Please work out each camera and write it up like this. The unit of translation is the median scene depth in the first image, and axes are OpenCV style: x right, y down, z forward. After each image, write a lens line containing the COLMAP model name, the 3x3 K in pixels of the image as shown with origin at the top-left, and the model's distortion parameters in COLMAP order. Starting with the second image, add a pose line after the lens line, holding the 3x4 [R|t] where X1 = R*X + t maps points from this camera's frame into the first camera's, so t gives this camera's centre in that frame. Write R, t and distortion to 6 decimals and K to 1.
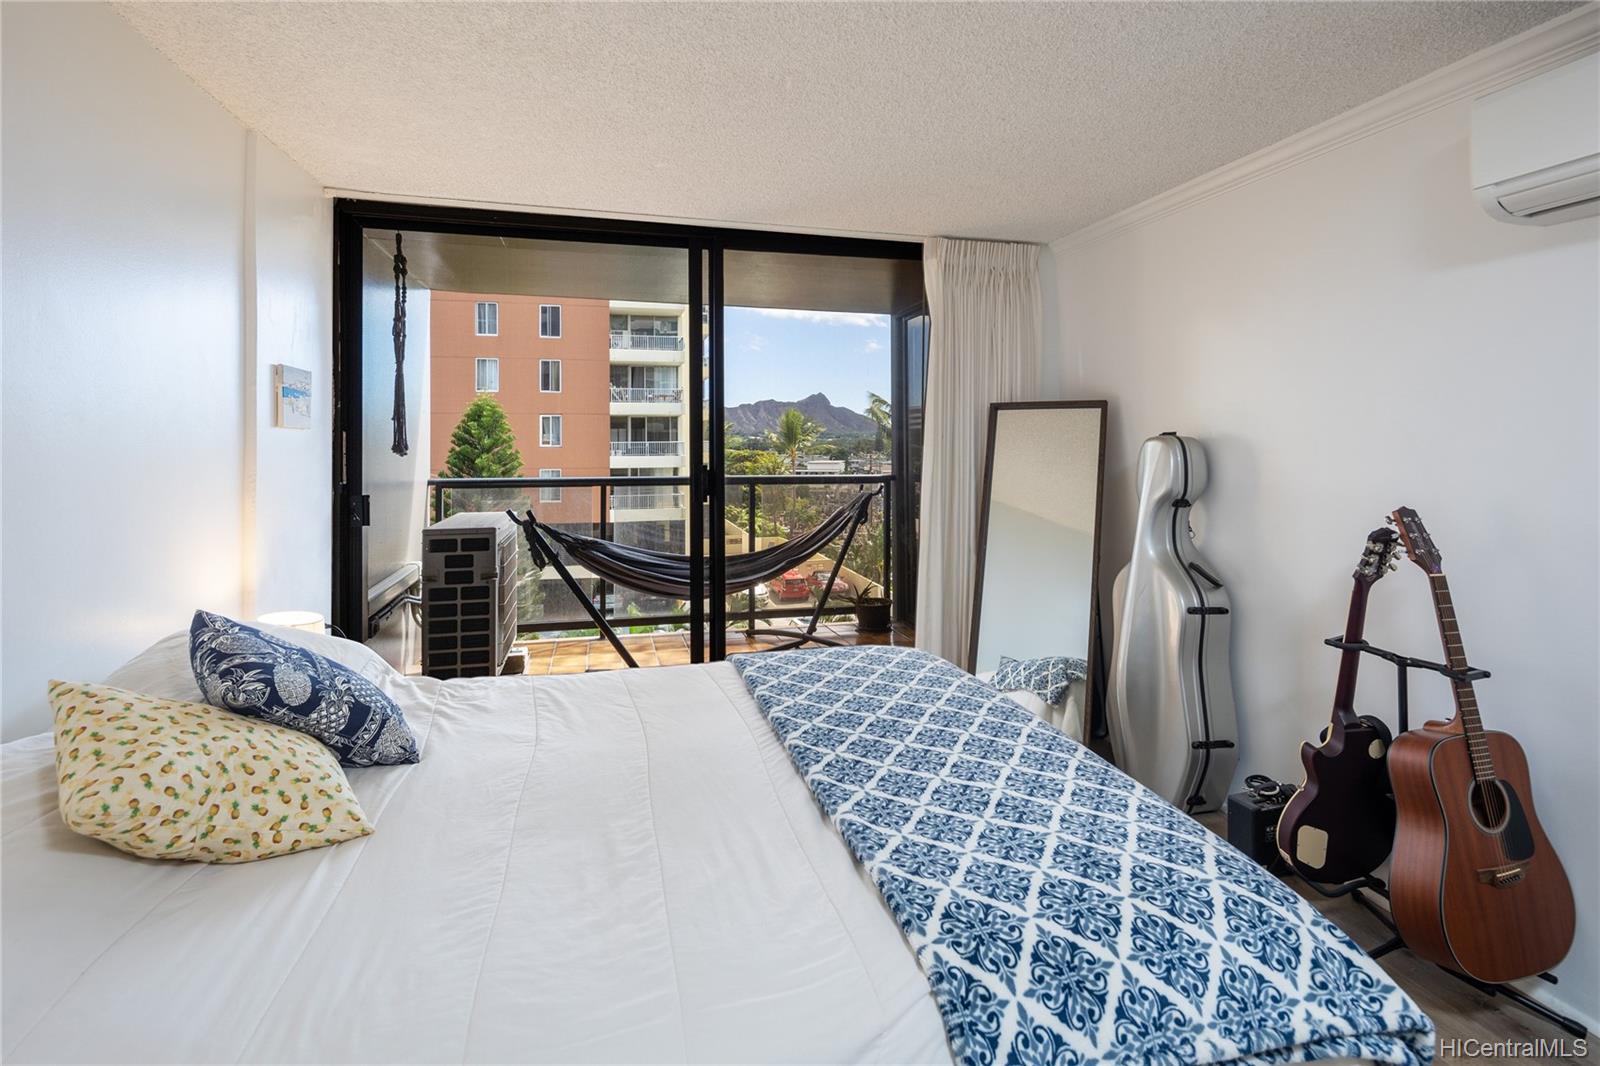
lens RADIAL K [[785.0, 0, 814.3], [0, 785.0, 450.0], [0, 0, 1]] dist [-0.002047, -0.000712]
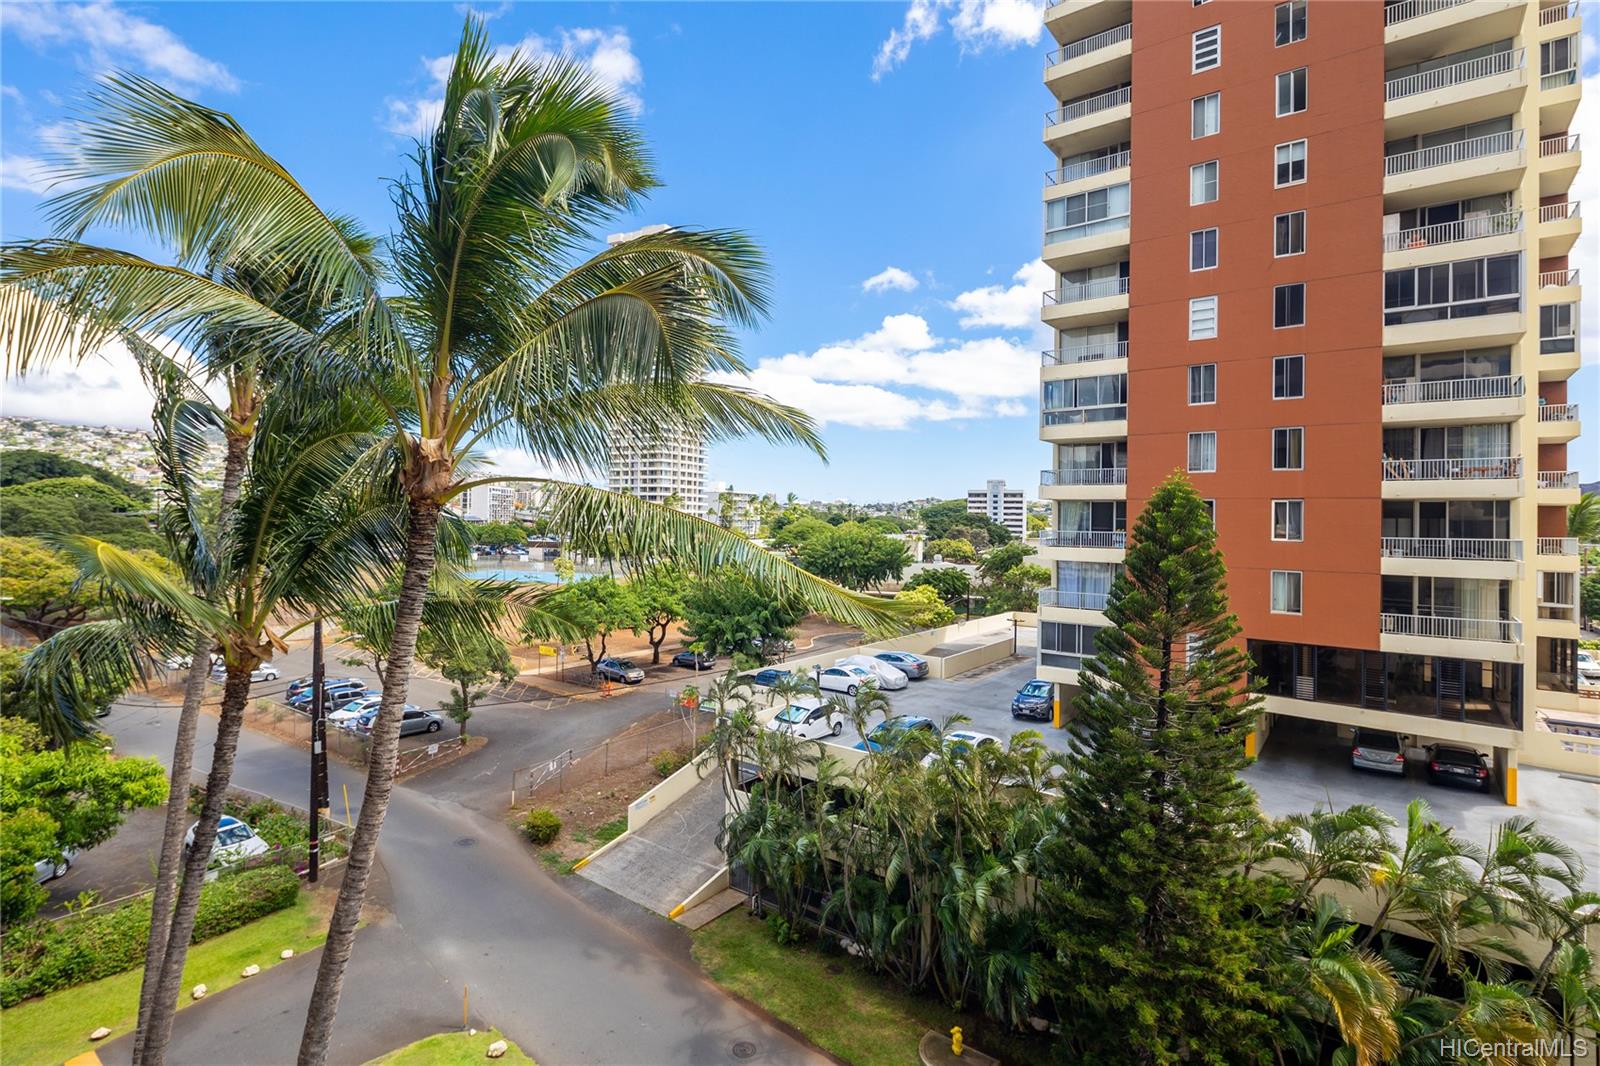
lens RADIAL K [[785.0, 0, 773.7], [0, 785.0, 514.2], [0, 0, 1]] dist [-0.002047, -0.000712]
pose [[0.603181, 0.007644, -0.797567, -0.028081], [-0.025769, 0.999619, -0.009908, -0.010141], [0.797188, 0.026529, 0.603148, 0.140118]]
